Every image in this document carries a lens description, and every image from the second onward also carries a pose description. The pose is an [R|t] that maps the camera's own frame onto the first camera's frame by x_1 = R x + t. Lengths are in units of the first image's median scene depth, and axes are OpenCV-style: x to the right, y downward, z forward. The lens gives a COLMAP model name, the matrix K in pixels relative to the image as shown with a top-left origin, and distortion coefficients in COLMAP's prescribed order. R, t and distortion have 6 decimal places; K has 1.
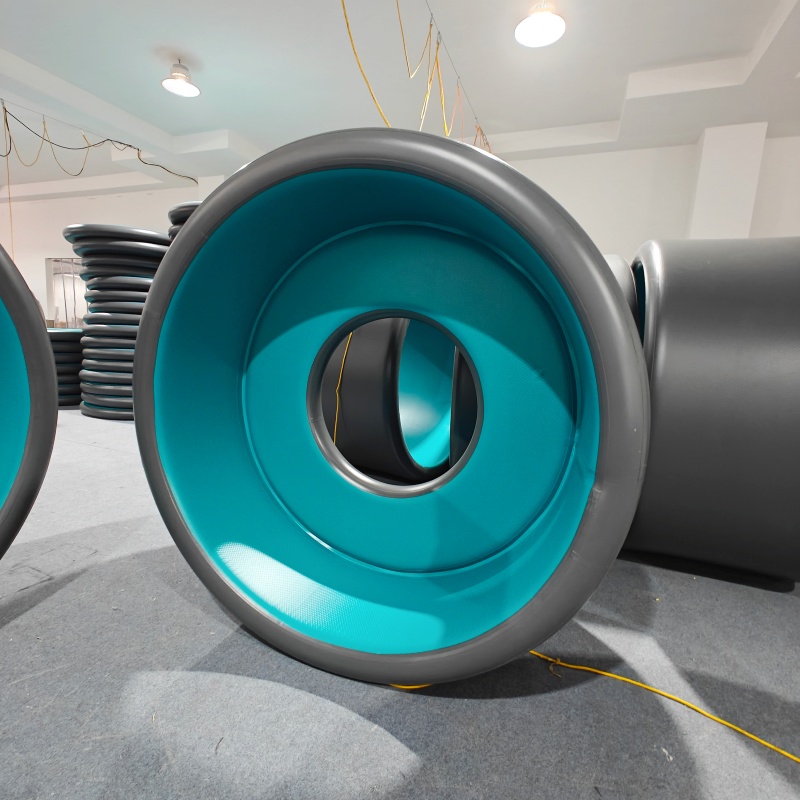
lens RADIAL K [[441.4, 0, 400.1], [0, 441.4, 399.1], [0, 0, 1]] dist [0.001440, 0.001572]
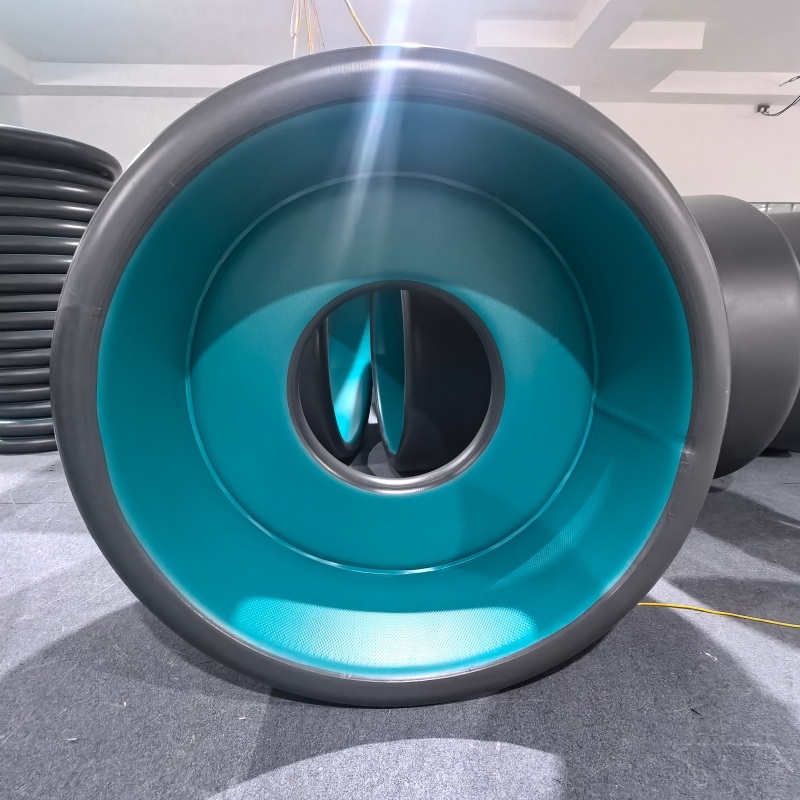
lens RADIAL K [[450.8, 0, 402.8], [0, 450.8, 395.9], [0, 0, 1]] dist [0.005079, -0.007630]
pose [[0.914934, -0.148797, 0.375173, -0.406143], [0.113612, 0.986922, 0.114355, -0.091854], [-0.387283, -0.062003, 0.919874, 0.212897]]
